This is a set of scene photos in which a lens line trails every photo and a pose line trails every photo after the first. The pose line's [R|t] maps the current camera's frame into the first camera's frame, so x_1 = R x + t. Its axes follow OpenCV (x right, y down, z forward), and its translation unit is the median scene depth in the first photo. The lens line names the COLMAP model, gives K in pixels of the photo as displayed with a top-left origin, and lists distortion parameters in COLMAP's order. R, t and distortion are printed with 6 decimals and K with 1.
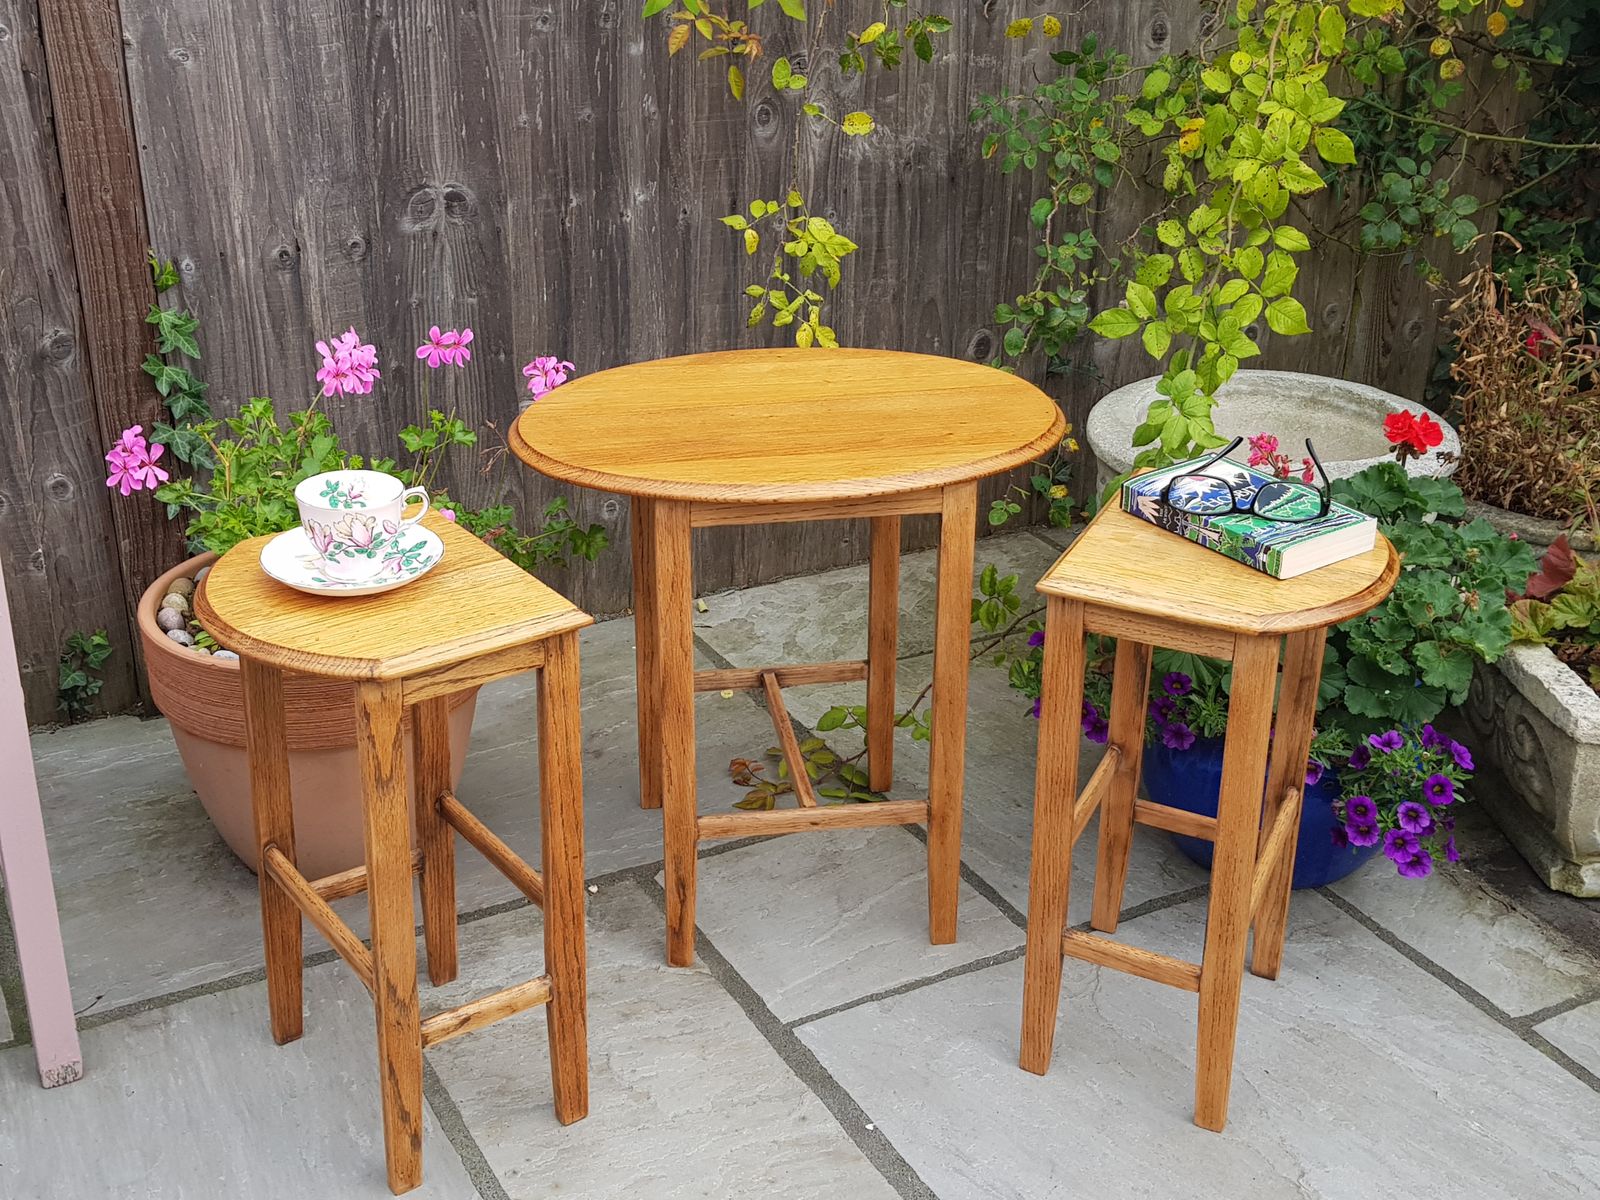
lens RADIAL K [[1921.4, 0, 755.5], [0, 1921.4, 589.3], [0, 0, 1]] dist [0.172302, -0.415732]
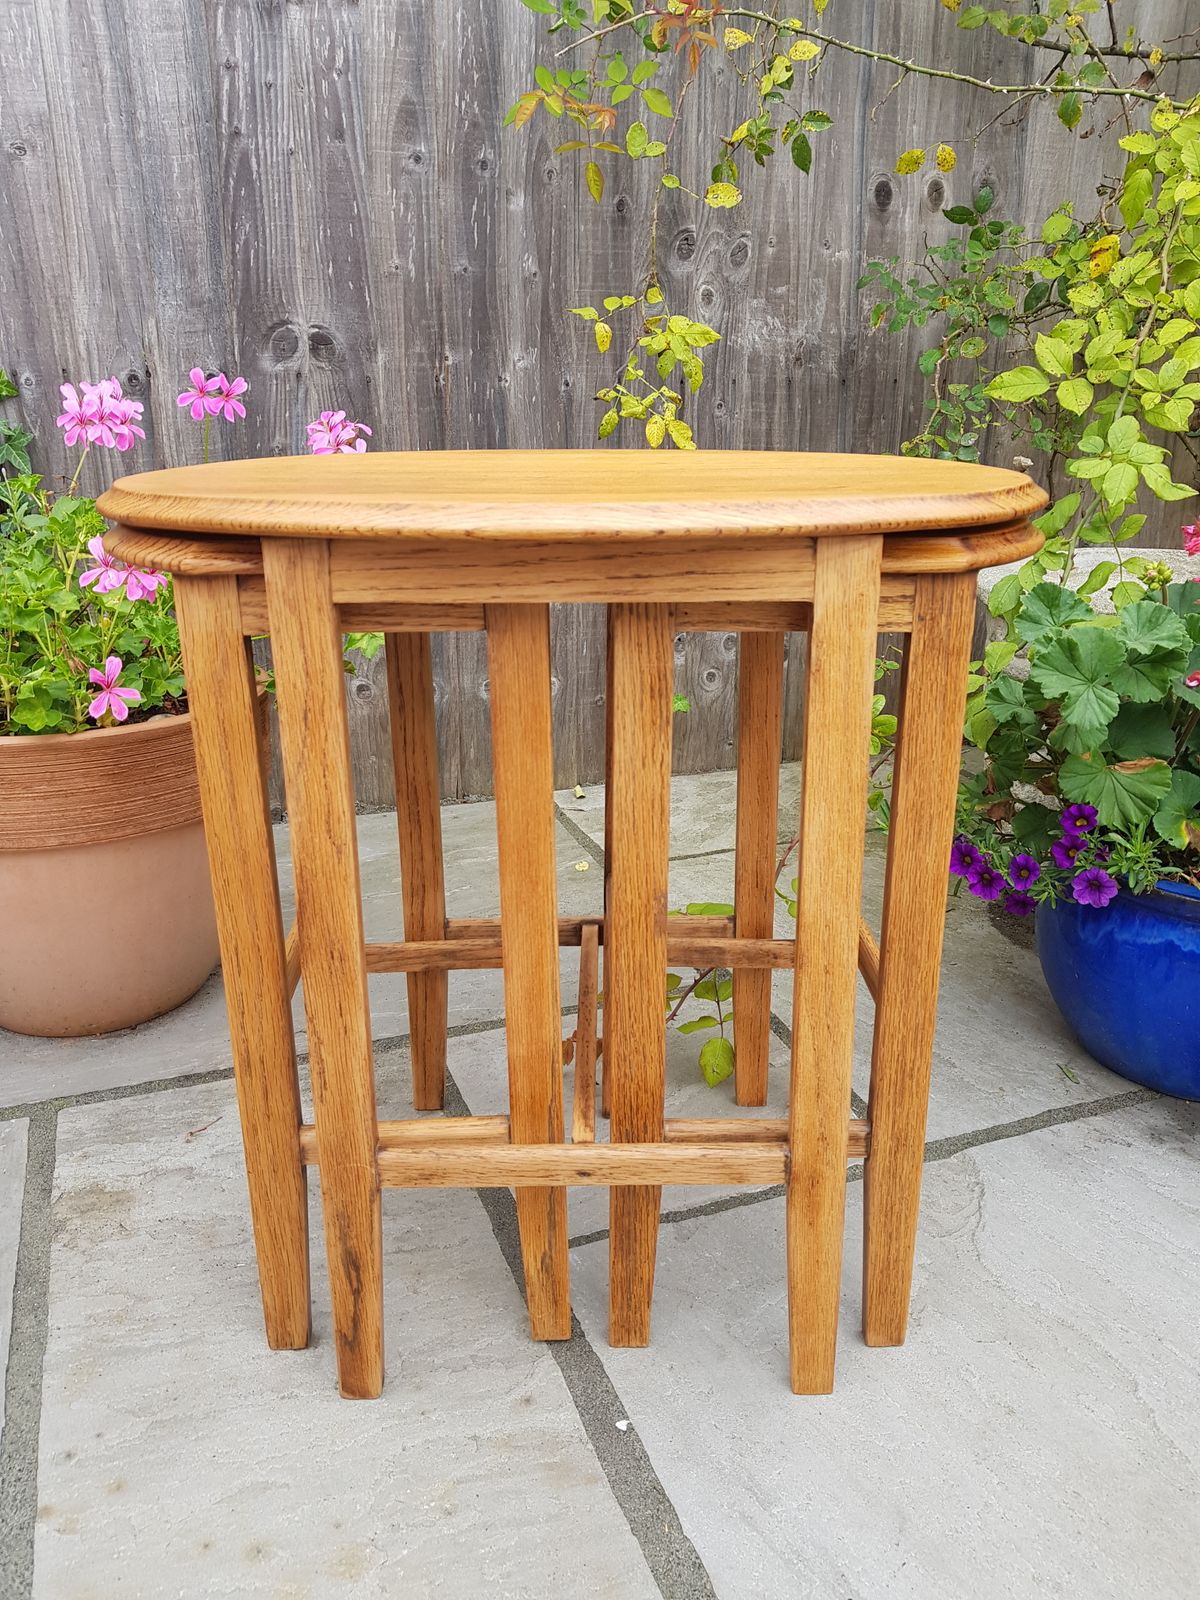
lens RADIAL K [[1249.1, 0, 618.5], [0, 1249.1, 780.8], [0, 0, 1]] dist [0.065801, -0.110144]
pose [[0.994049, 0.037161, -0.102397, 0.070794], [-0.047173, 0.994151, -0.097155, 0.077765], [0.098188, 0.101408, 0.989988, 0.423727]]
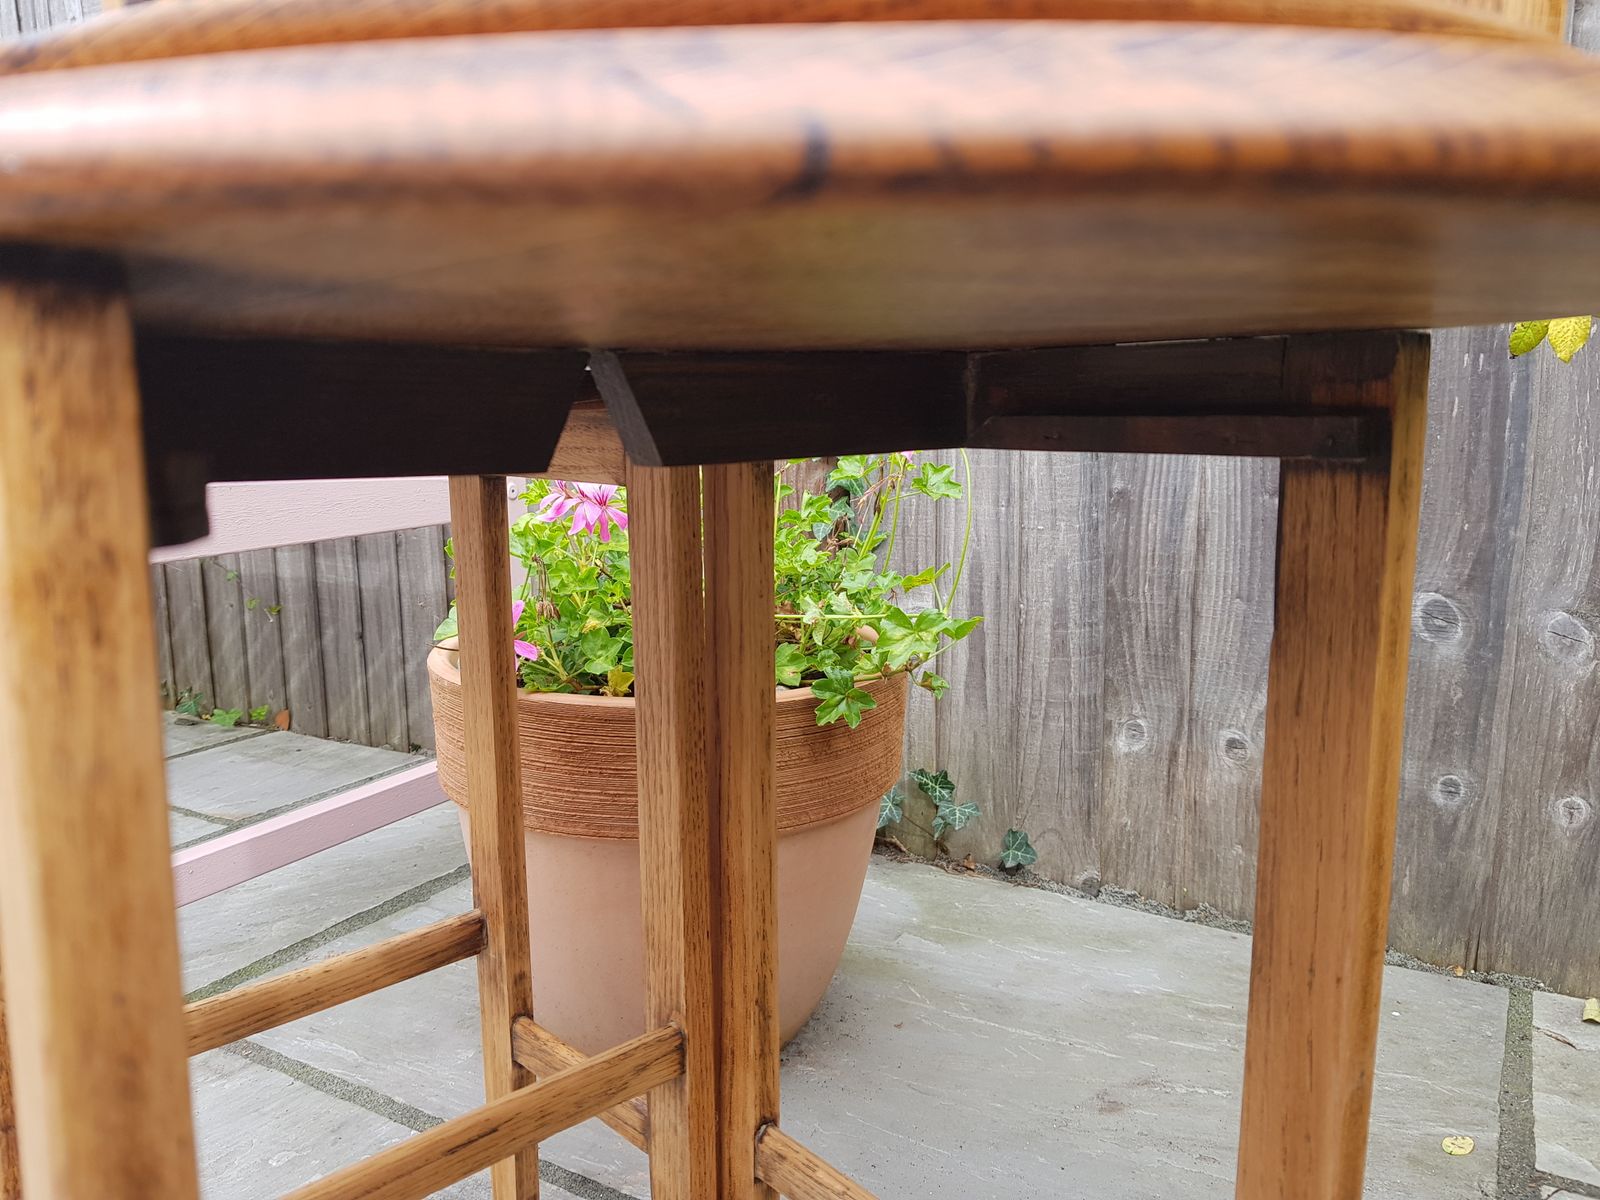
lens RADIAL K [[1239.7, 0, 739.6], [0, 1239.7, 591.2], [0, 0, 1]] dist [0.002674, -0.034590]
pose [[0.516990, 0.128272, -0.846326, 0.156255], [-0.346821, 0.935308, -0.070101, 0.006591], [0.782584, 0.329765, 0.528032, 0.686898]]
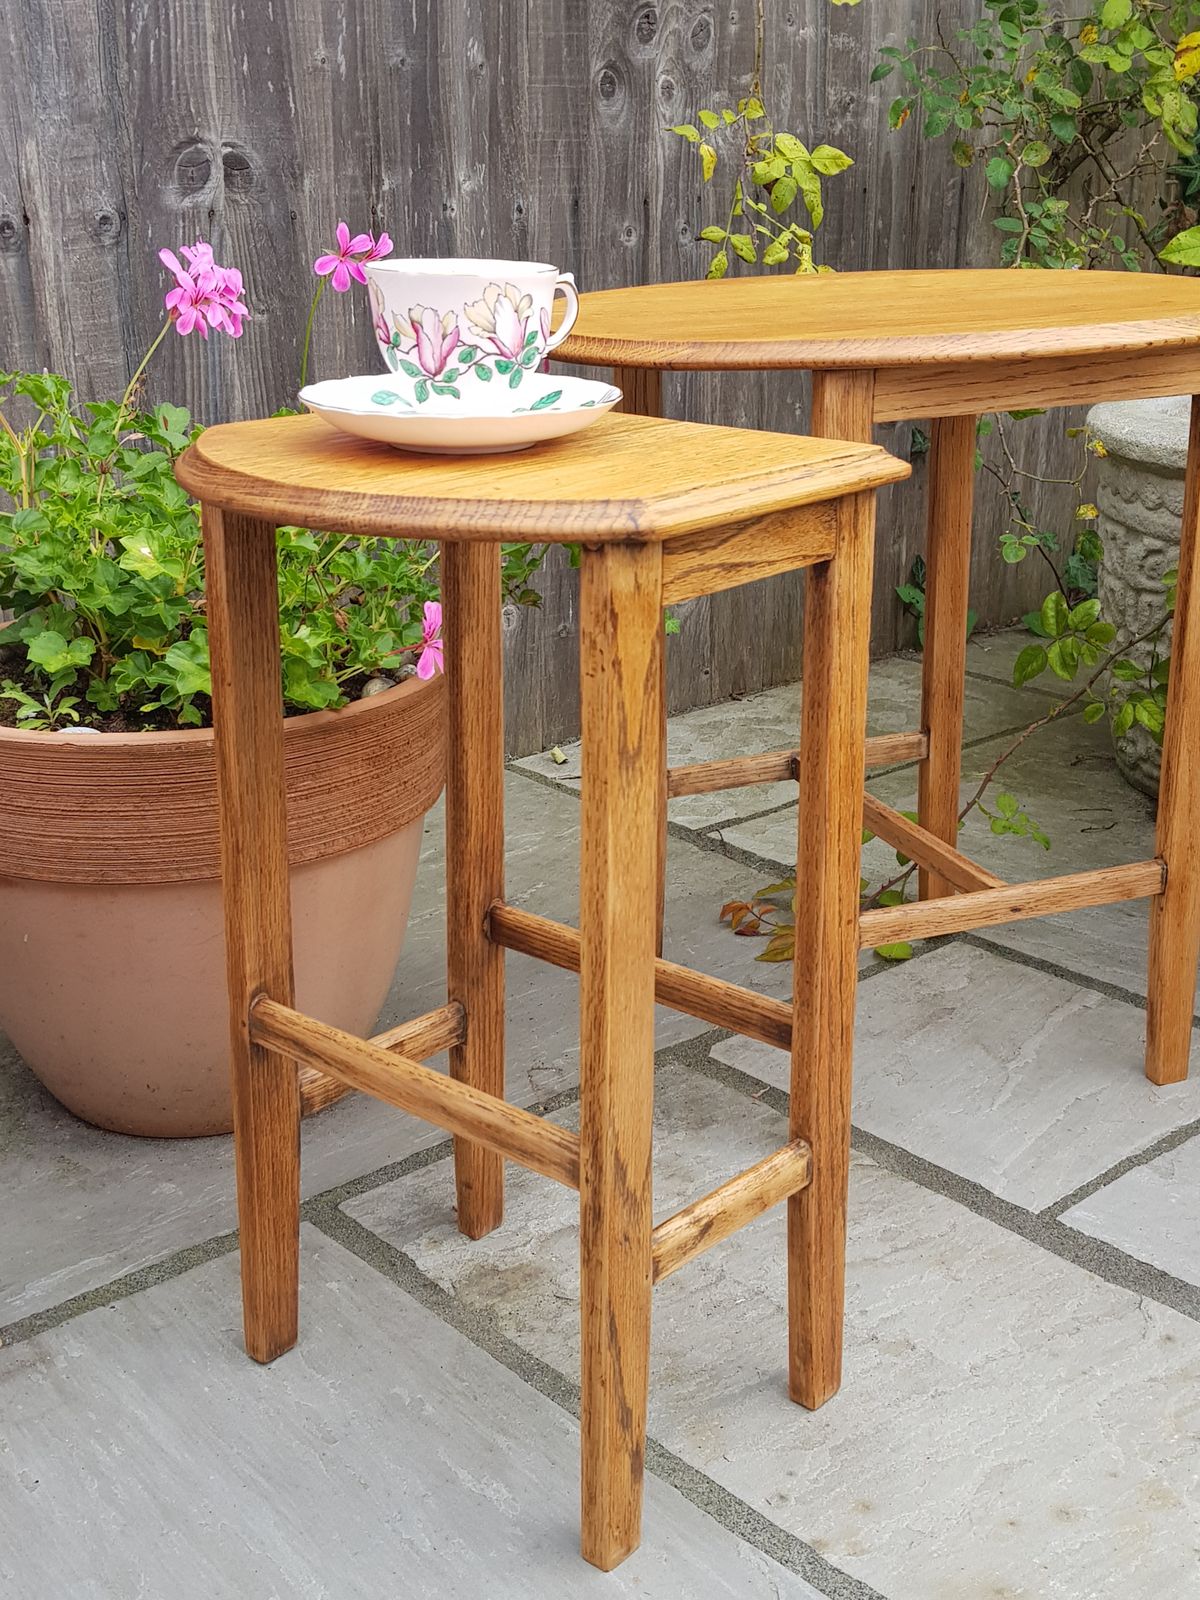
lens RADIAL K [[1921.4, 0, 636.0], [0, 1921.4, 769.7], [0, 0, 1]] dist [0.172302, -0.415732]
pose [[0.969103, -0.090812, 0.229330, -0.204838], [0.113000, 0.989907, -0.085527, 0.097417], [-0.219249, 0.108798, 0.969584, 0.317256]]
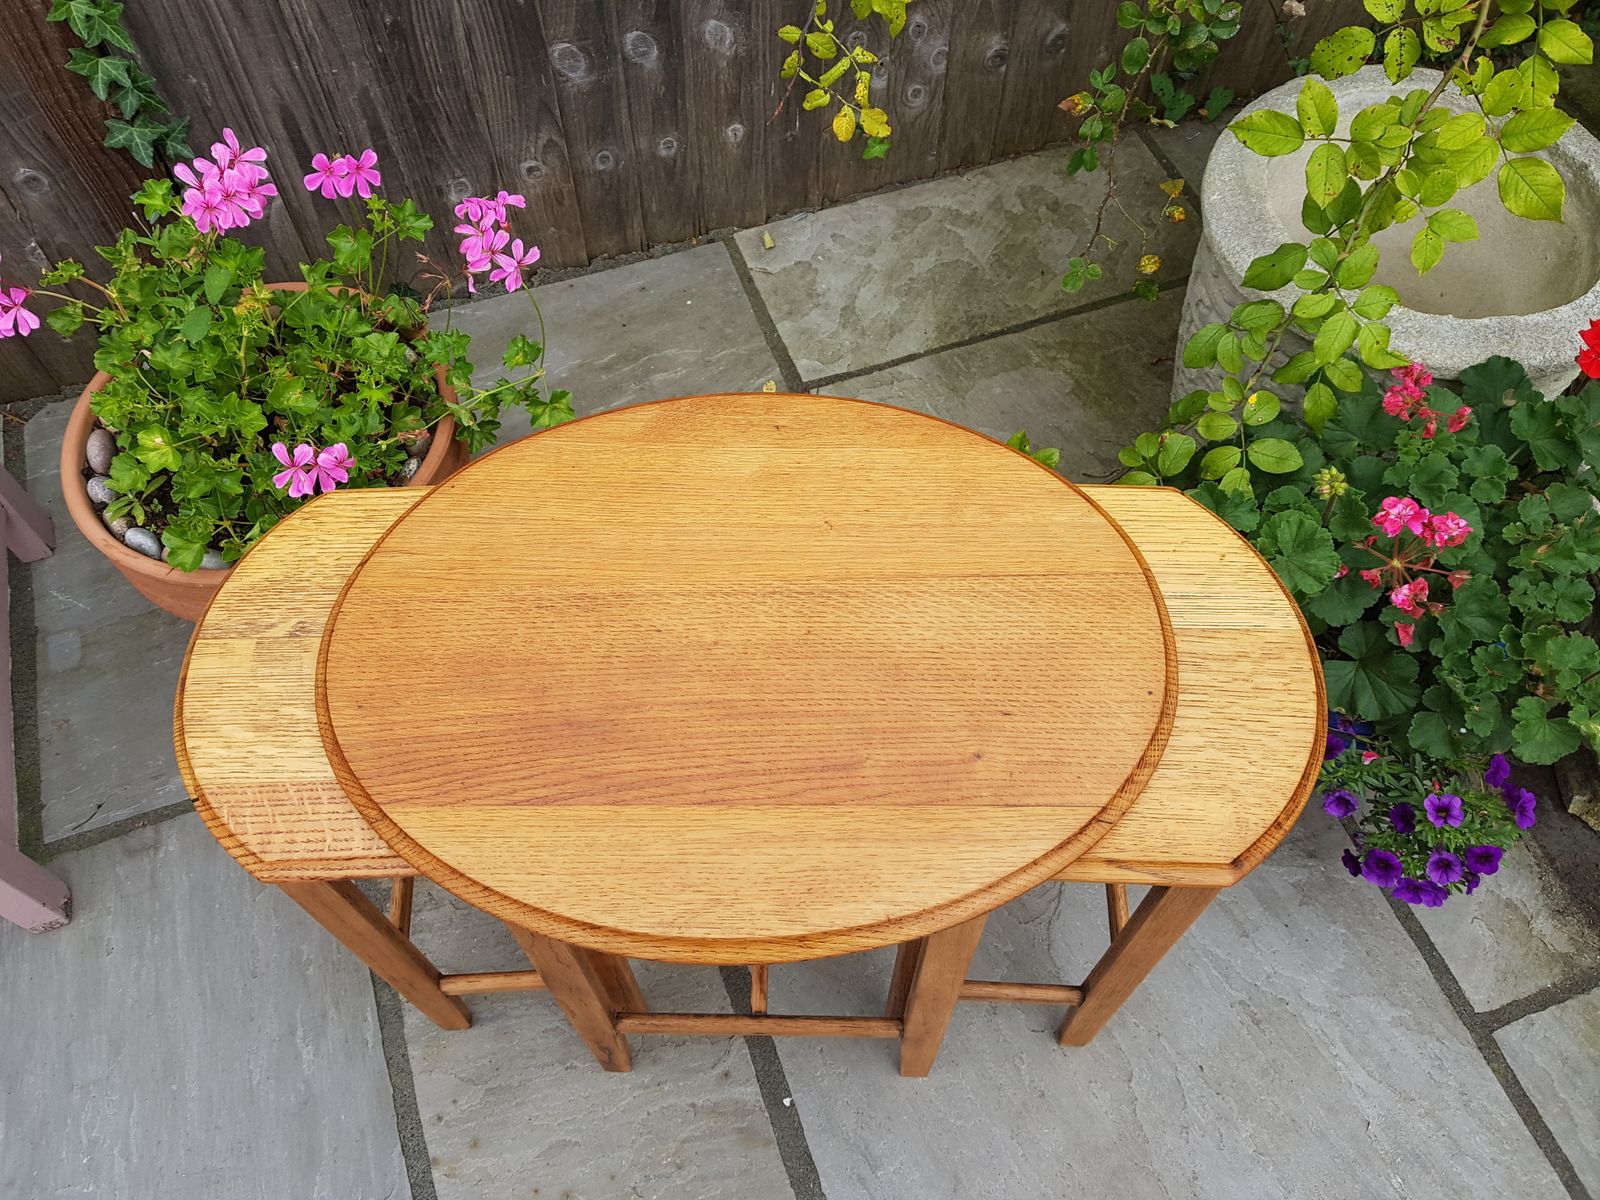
lens RADIAL K [[1251.2, 0, 775.5], [0, 1251.2, 579.3], [0, 0, 1]] dist [0.080568, -0.147227]
pose [[0.989589, 0.113743, -0.088185, 0.060905], [-0.045361, 0.827982, 0.558917, -0.243474], [0.136589, -0.549098, 0.824521, 0.459603]]
